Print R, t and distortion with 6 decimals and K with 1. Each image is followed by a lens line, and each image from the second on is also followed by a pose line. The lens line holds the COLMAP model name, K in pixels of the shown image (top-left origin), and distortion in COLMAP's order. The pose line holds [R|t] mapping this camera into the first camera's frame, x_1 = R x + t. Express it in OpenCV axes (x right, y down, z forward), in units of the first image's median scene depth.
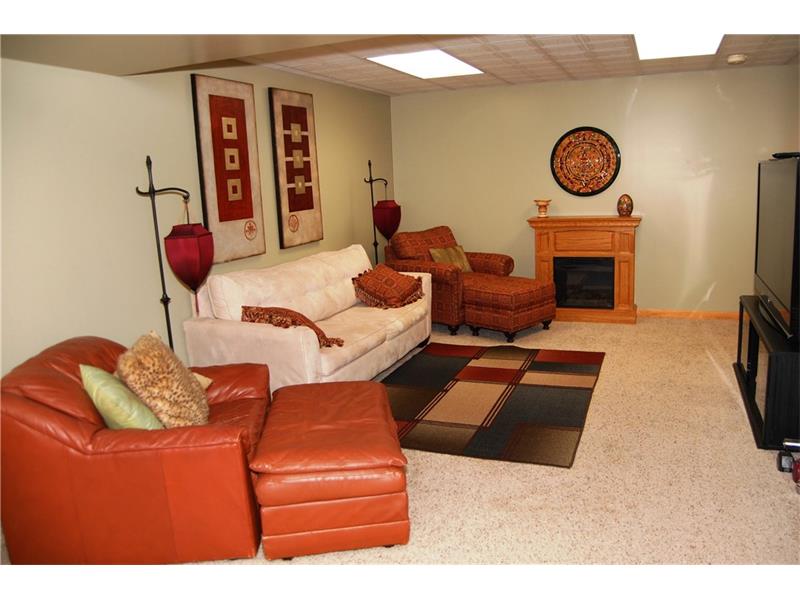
lens RADIAL K [[631.7, 0, 429.0], [0, 631.7, 301.0], [0, 0, 1]] dist [-0.092365, 0.001458]
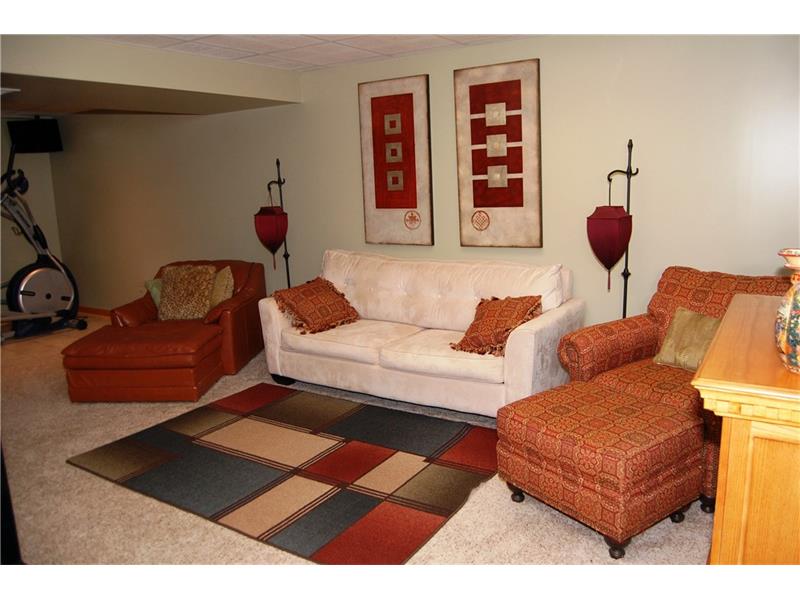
lens RADIAL K [[631.7, 0, 429.0], [0, 631.7, 301.0], [0, 0, 1]] dist [-0.092365, 0.001458]
pose [[-0.200202, 0.235843, -0.950945, 0.742740], [-0.149445, 0.951887, 0.267539, -0.271126], [0.968290, 0.195676, -0.155325, 1.223891]]
